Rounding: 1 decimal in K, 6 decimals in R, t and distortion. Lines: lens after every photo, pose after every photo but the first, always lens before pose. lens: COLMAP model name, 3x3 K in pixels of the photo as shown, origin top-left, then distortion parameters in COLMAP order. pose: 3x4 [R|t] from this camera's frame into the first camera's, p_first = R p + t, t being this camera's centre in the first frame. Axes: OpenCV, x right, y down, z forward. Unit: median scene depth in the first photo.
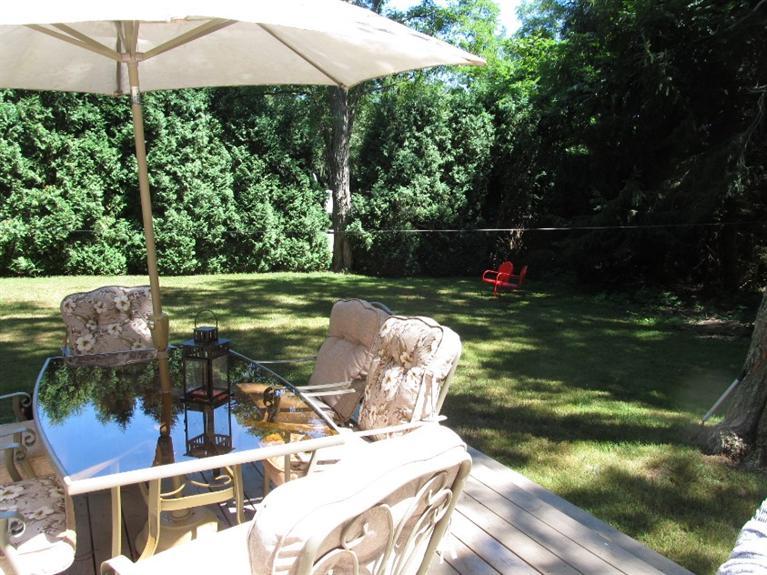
lens RADIAL K [[642.0, 0, 382.2], [0, 642.0, 293.8], [0, 0, 1]] dist [-0.059465, 0.032034]
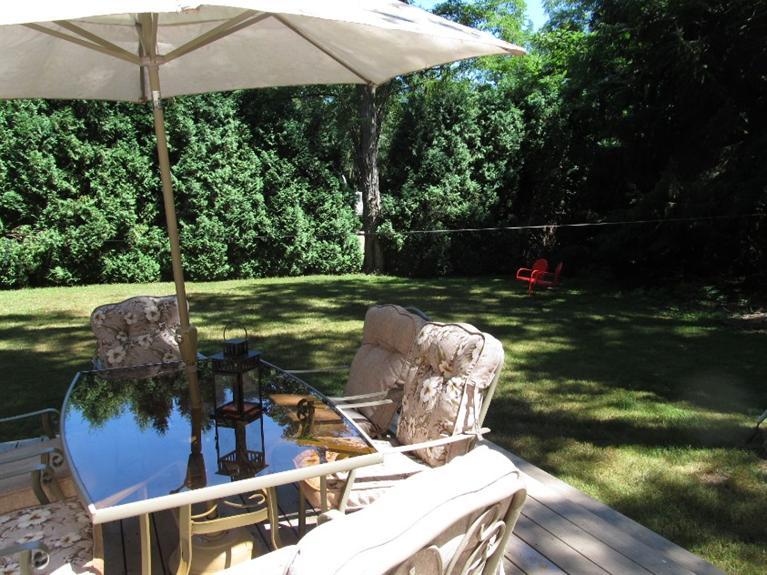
lens RADIAL K [[642.0, 0, 381.8], [0, 642.0, 293.0], [0, 0, 1]] dist [-0.059465, 0.032034]
pose [[0.998470, -0.023244, -0.050172, -0.001039], [0.023162, 0.999729, -0.002230, -0.001508], [0.050210, 0.001064, 0.998738, 0.007716]]
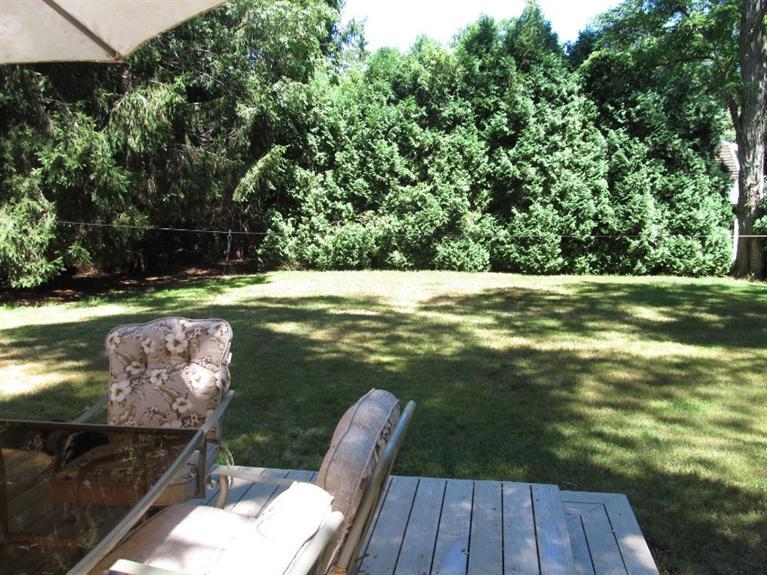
lens RADIAL K [[642.0, 0, 378.4], [0, 642.0, 291.5], [0, 0, 1]] dist [-0.059465, 0.032034]
pose [[0.798115, 0.058275, -0.599681, 0.051794], [-0.052576, 0.998251, 0.027033, -0.017481], [0.600207, 0.009954, 0.799782, 0.120438]]
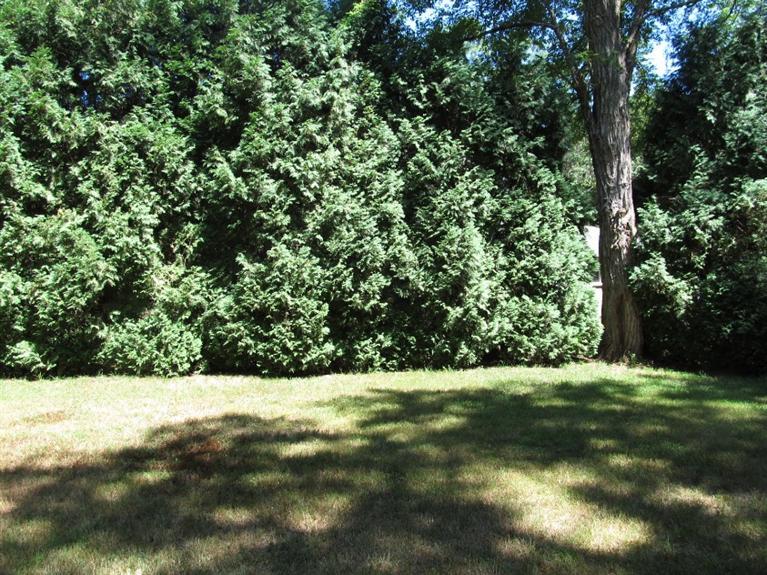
lens RADIAL K [[642.0, 0, 383.1], [0, 642.0, 273.9], [0, 0, 1]] dist [-0.059465, 0.032034]
pose [[0.949699, -0.037118, -0.310958, -0.099257], [-0.002146, 0.992156, -0.124985, -0.047392], [0.313158, 0.119365, 0.942170, 0.559667]]
